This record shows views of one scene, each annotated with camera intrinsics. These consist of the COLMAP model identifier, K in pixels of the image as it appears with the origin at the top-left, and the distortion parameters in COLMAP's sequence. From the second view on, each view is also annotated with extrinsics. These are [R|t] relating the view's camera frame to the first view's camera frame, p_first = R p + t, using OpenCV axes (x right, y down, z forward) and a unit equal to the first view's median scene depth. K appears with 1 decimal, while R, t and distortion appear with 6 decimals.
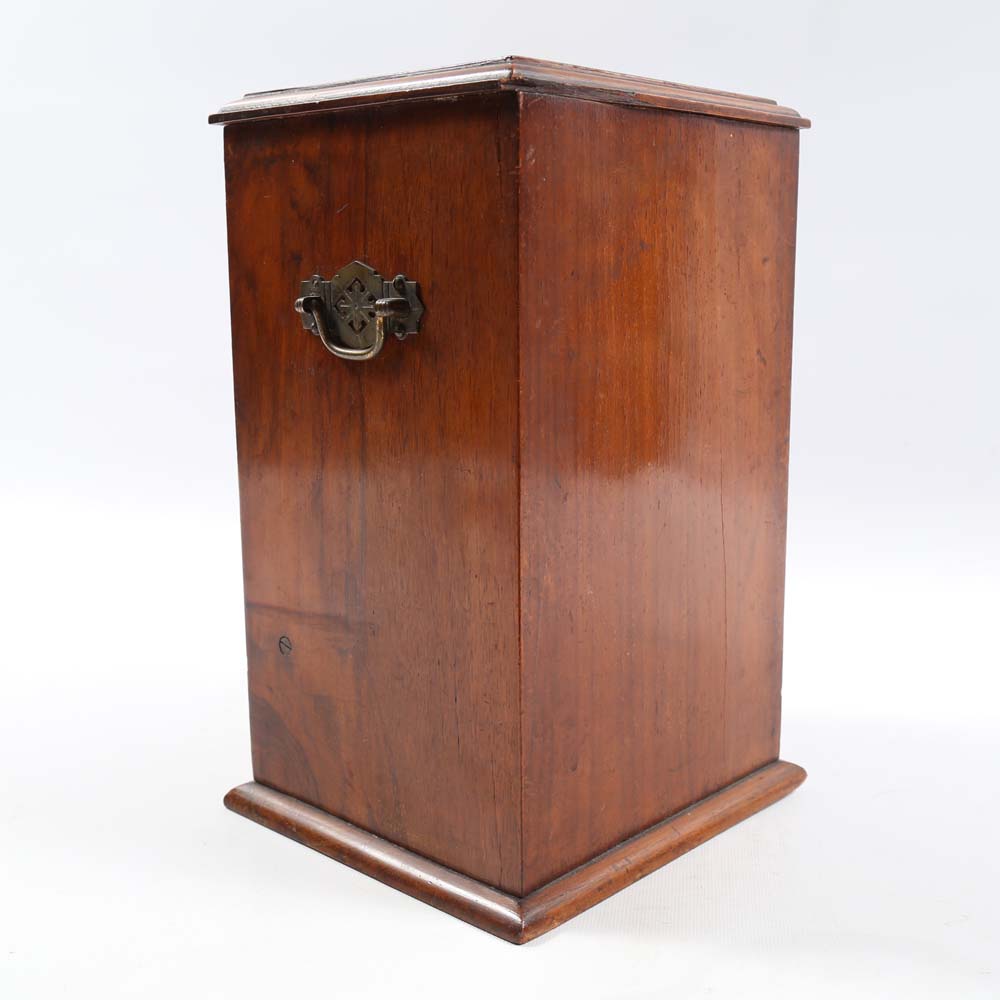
lens RADIAL K [[1282.4, 0, 500.0], [0, 1282.4, 500.0], [0, 0, 1]] dist [-0.043277, 0.032397]
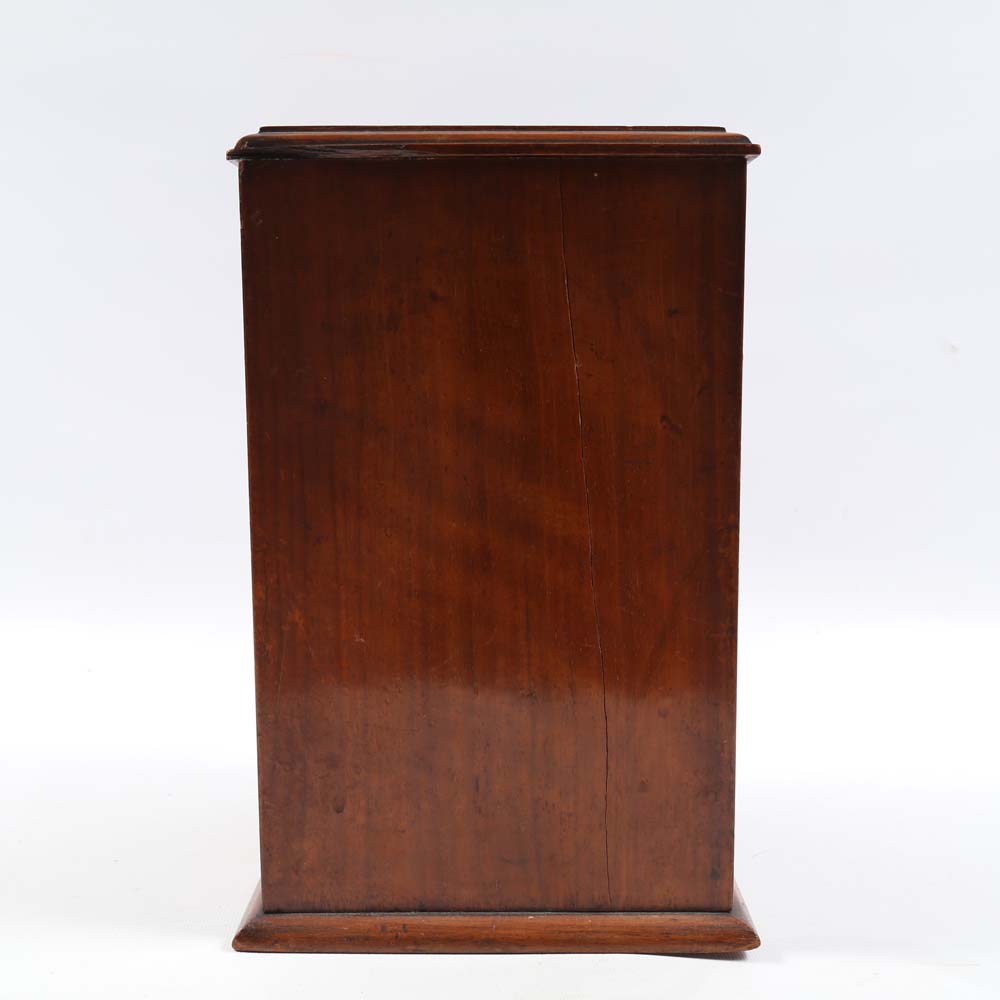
lens RADIAL K [[1282.4, 0, 500.0], [0, 1282.4, 500.0], [0, 0, 1]] dist [-0.043277, 0.032397]
pose [[0.681764, 0.100057, -0.724697, 0.856119], [-0.135718, 0.990706, 0.009106, -0.060841], [0.718873, 0.092146, 0.689007, 0.371675]]
